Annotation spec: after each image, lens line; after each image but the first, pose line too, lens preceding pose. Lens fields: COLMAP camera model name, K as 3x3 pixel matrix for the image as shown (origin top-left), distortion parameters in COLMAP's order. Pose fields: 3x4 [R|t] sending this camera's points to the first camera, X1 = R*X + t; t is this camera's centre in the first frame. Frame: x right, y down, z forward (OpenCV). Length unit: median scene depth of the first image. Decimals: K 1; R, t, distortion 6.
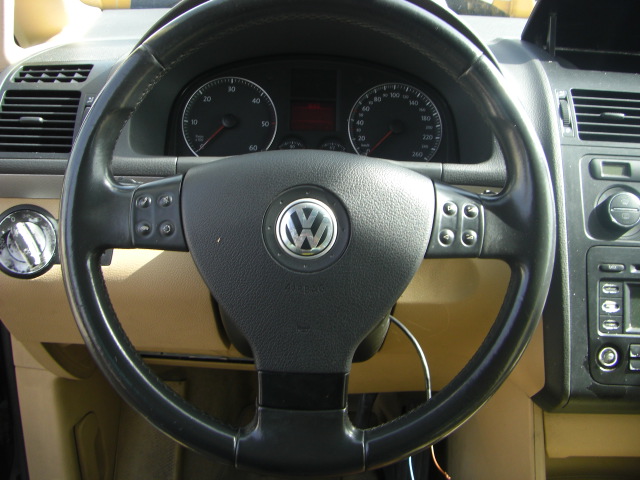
lens RADIAL K [[733.7, 0, 316.7], [0, 733.7, 195.4], [0, 0, 1]] dist [-0.203412, 0.165565]
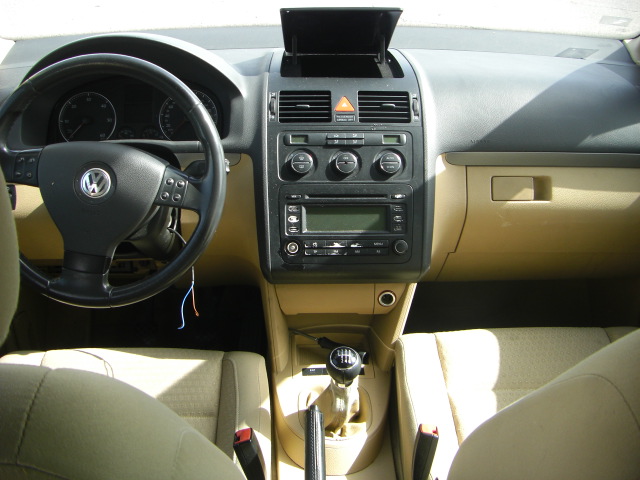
lens RADIAL K [[722.7, 0, 318.6], [0, 722.7, 196.4], [0, 0, 1]] dist [-0.194804, 0.162605]
pose [[0.998287, -0.049937, 0.030476, 0.407625], [0.047909, 0.996799, 0.064009, -0.008146], [-0.033575, -0.062439, 0.997484, -0.731101]]
